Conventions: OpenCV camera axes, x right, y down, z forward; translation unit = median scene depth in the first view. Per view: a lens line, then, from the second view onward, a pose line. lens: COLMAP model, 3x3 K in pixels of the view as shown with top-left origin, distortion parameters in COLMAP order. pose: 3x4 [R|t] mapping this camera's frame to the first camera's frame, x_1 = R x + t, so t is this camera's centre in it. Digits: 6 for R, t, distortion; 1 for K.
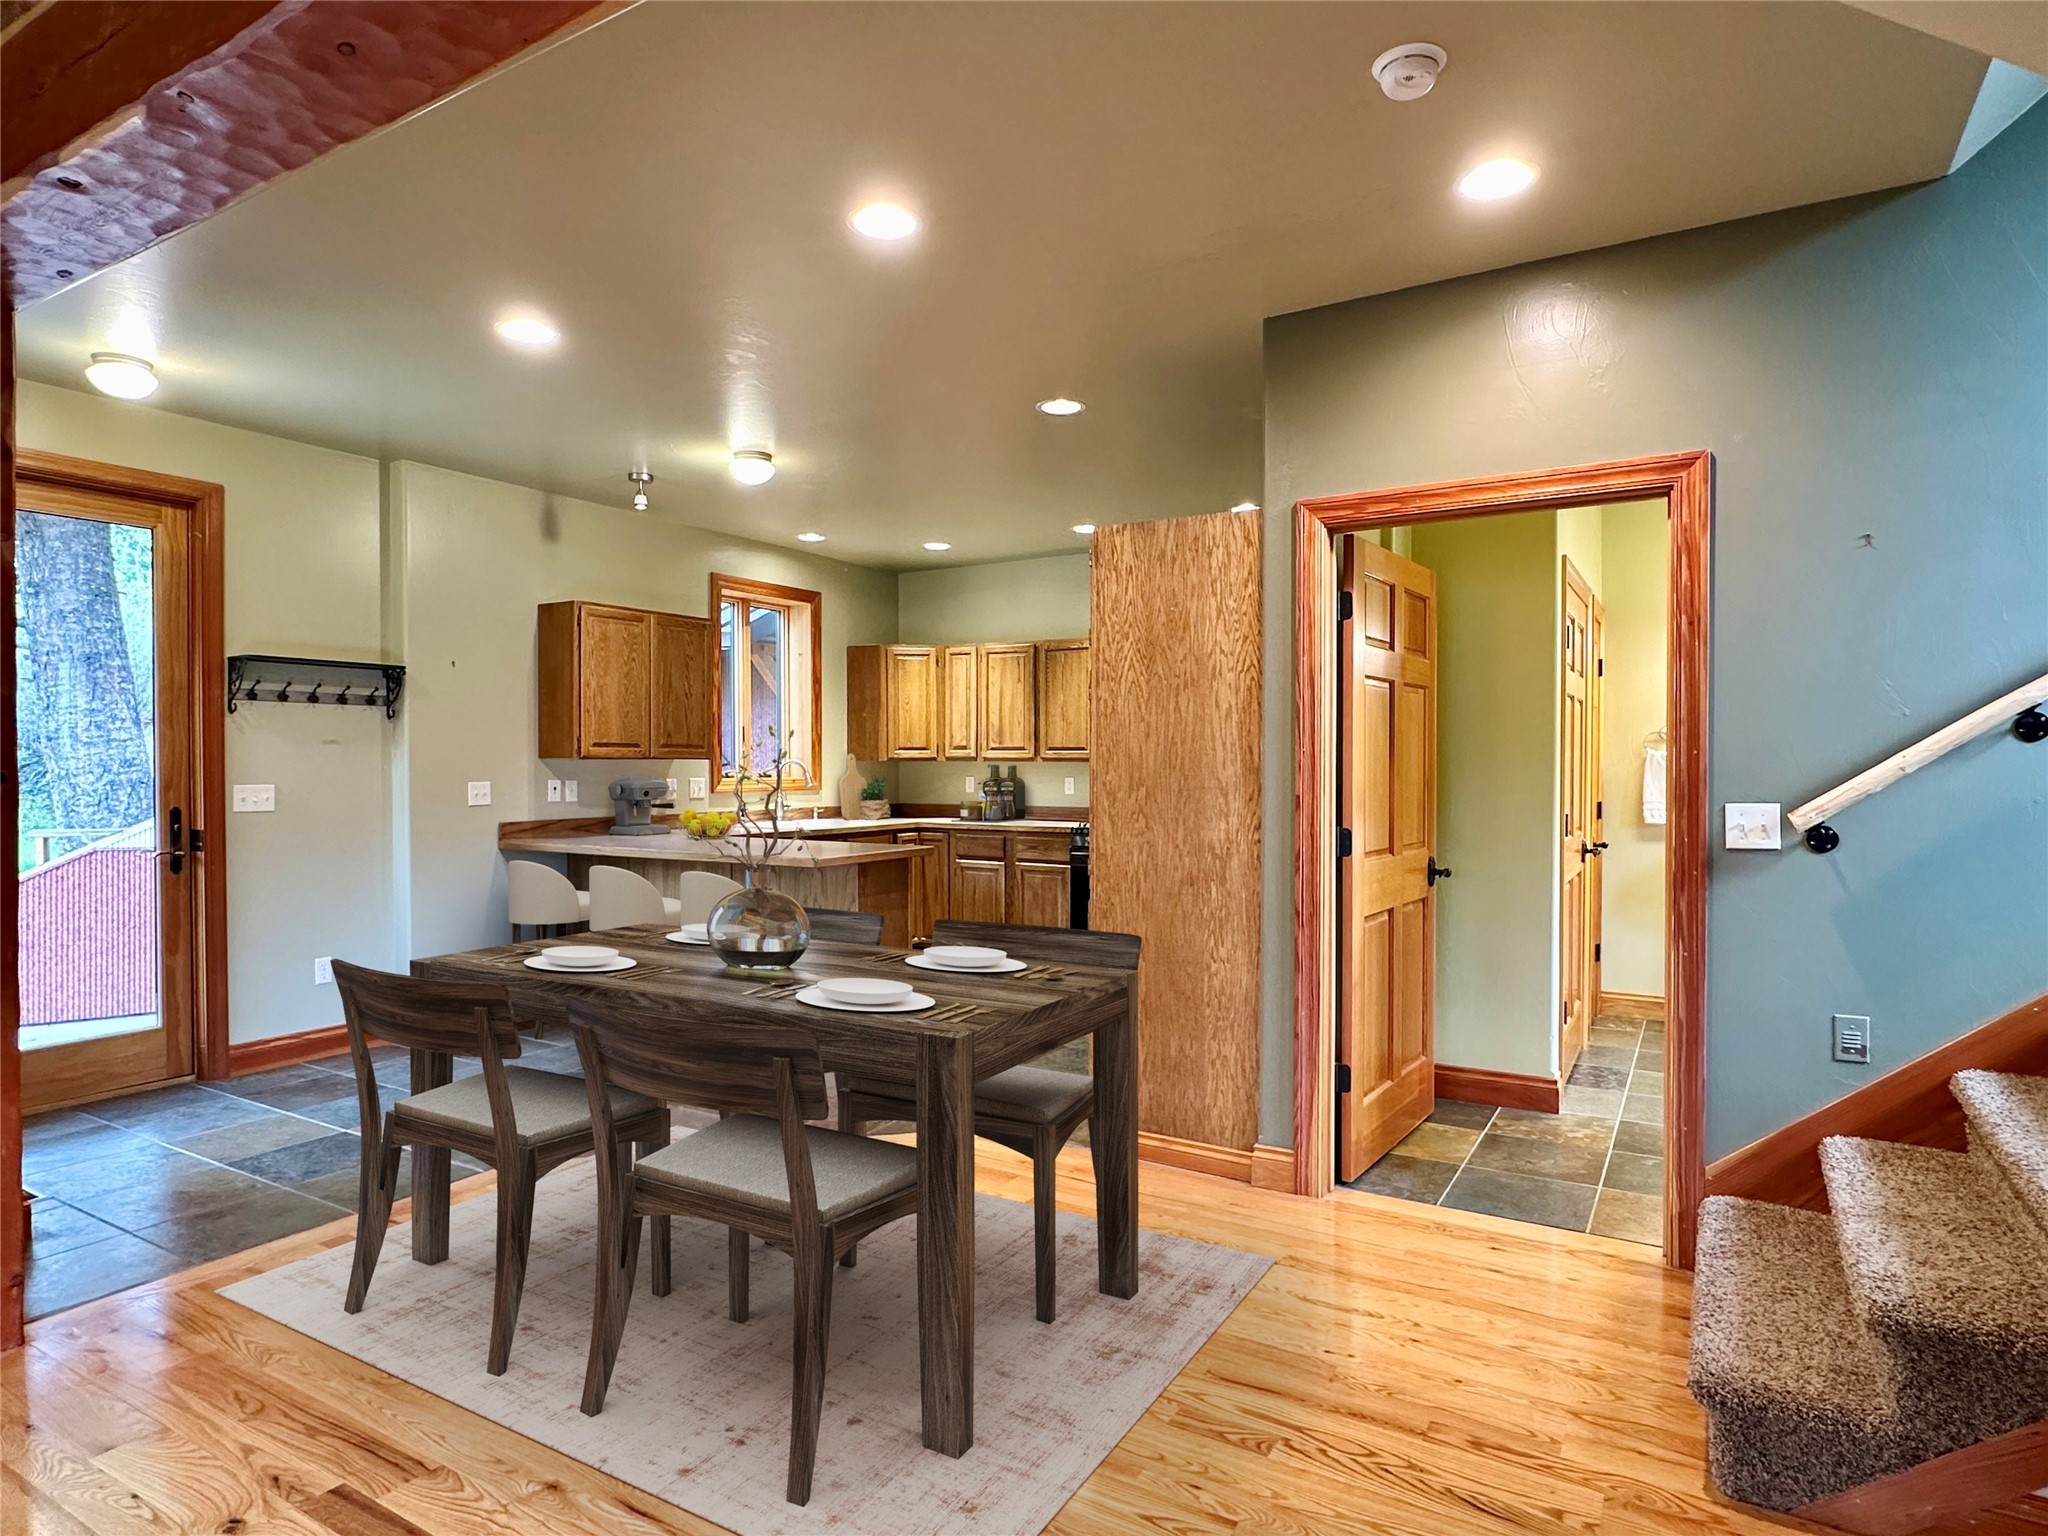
lens RADIAL K [[1157.1, 0, 1021.4], [0, 1157.1, 778.6], [0, 0, 1]] dist [-0.001376, 0.000718]
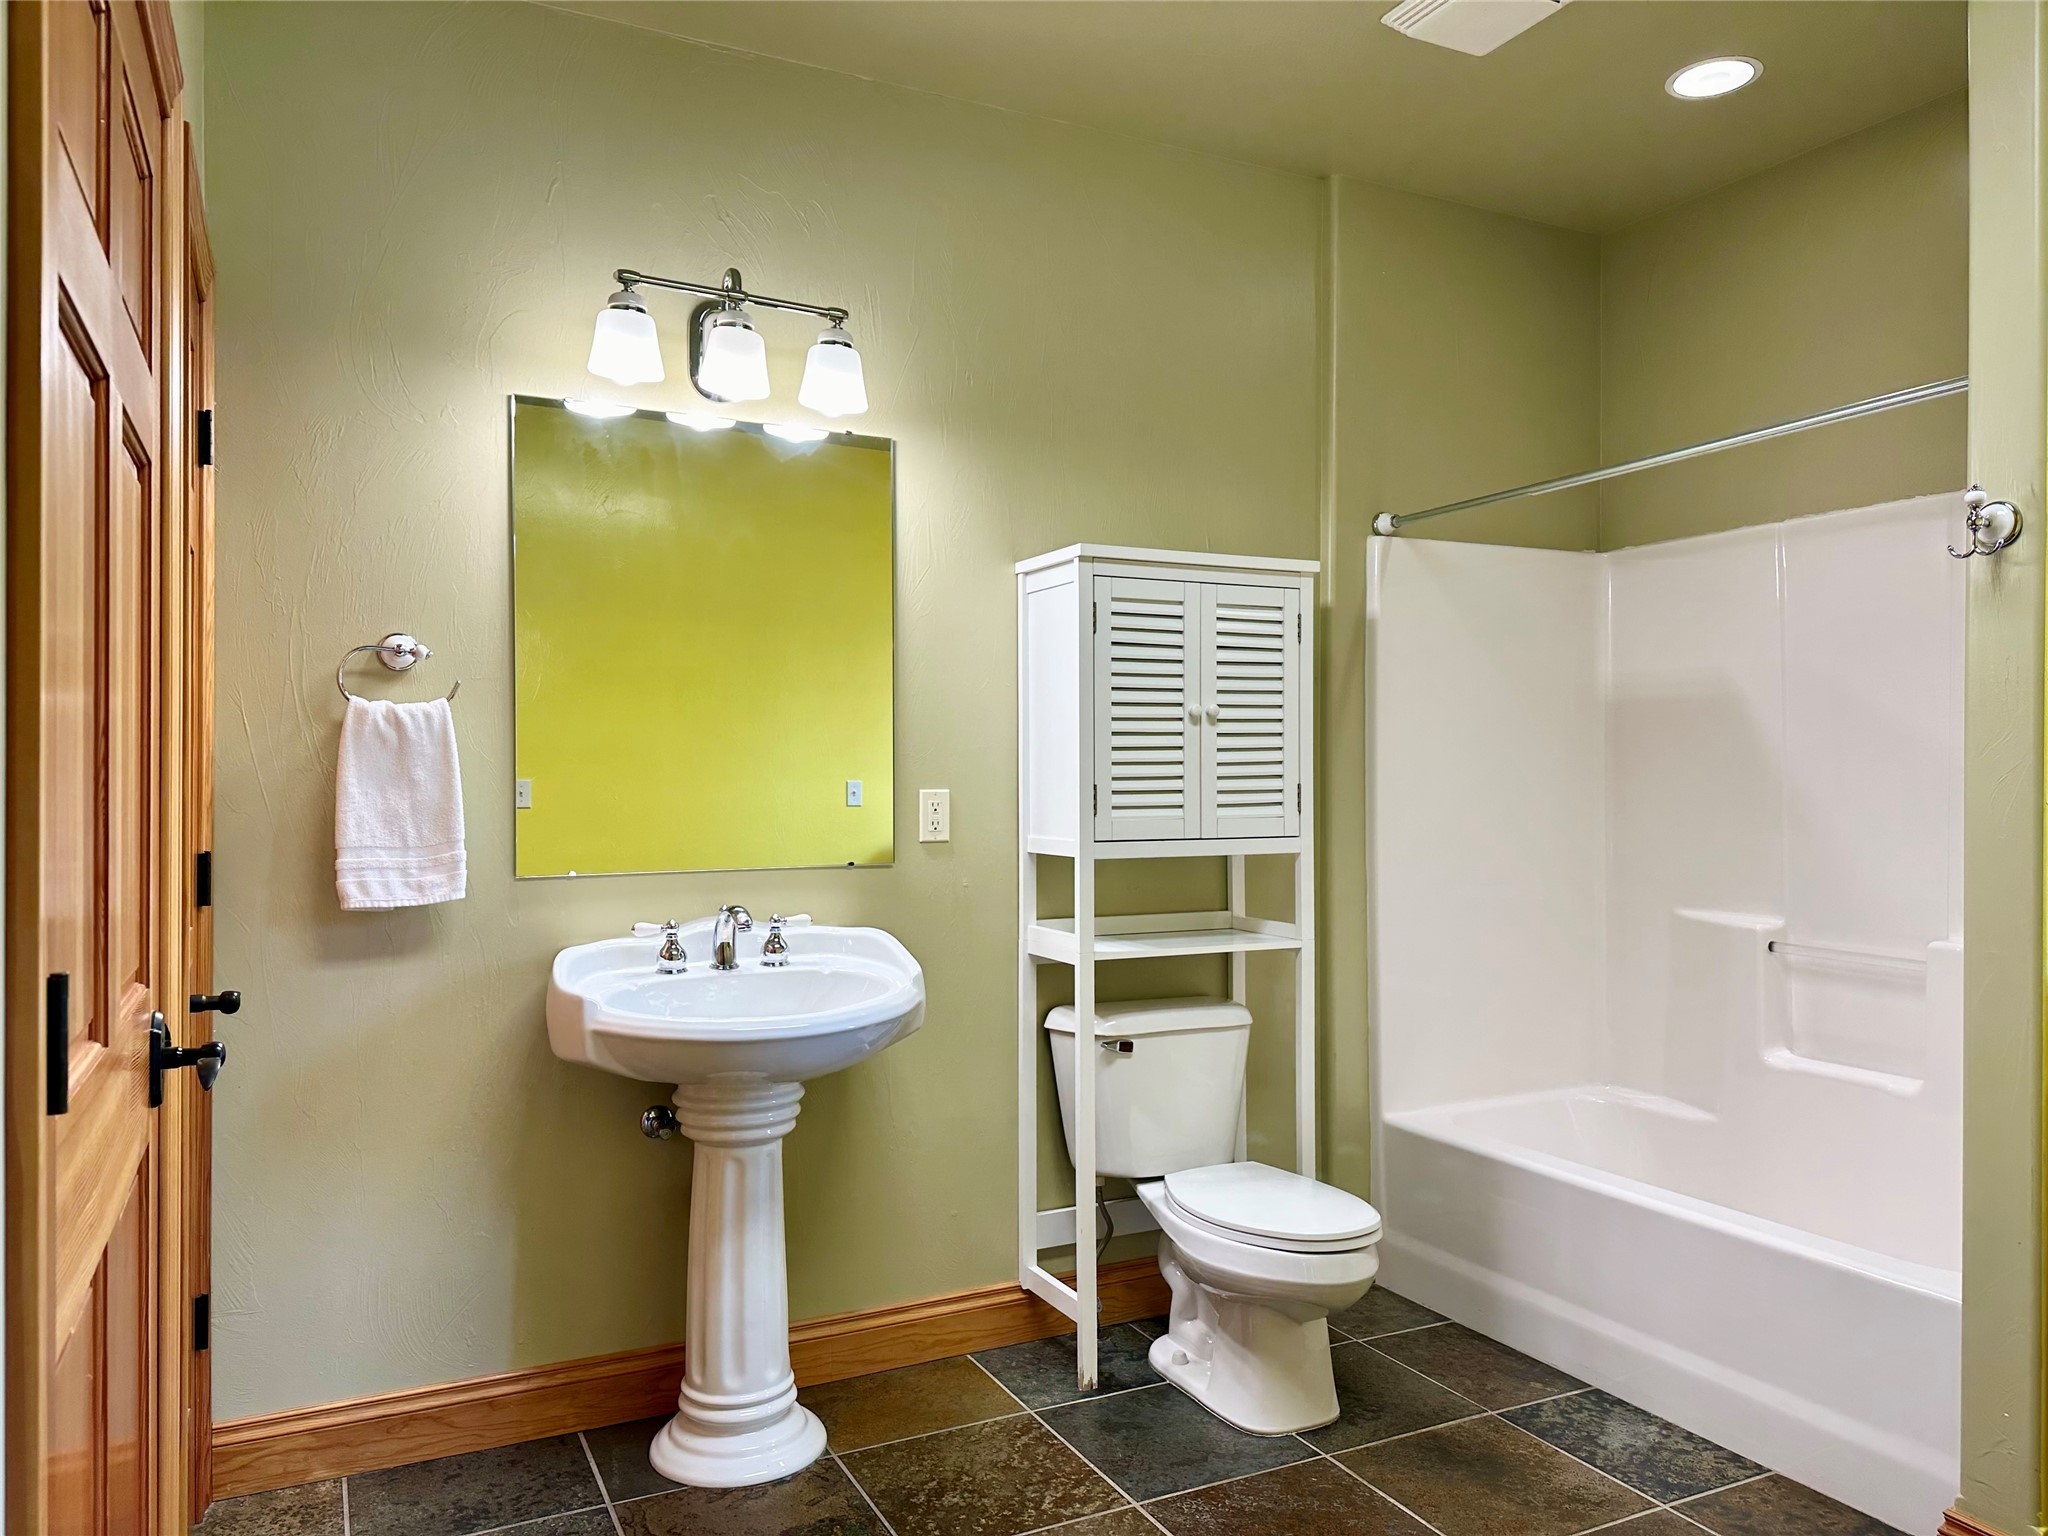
lens RADIAL K [[1420.3, 0, 1026.6], [0, 1420.3, 774.5], [0, 0, 1]] dist [0.127274, -0.165729]
pose [[0.540706, 0.001925, 0.841209, 0.284520], [0.015926, 0.999795, -0.012525, 0.007215], [-0.841061, 0.020169, 0.540564, 0.590206]]
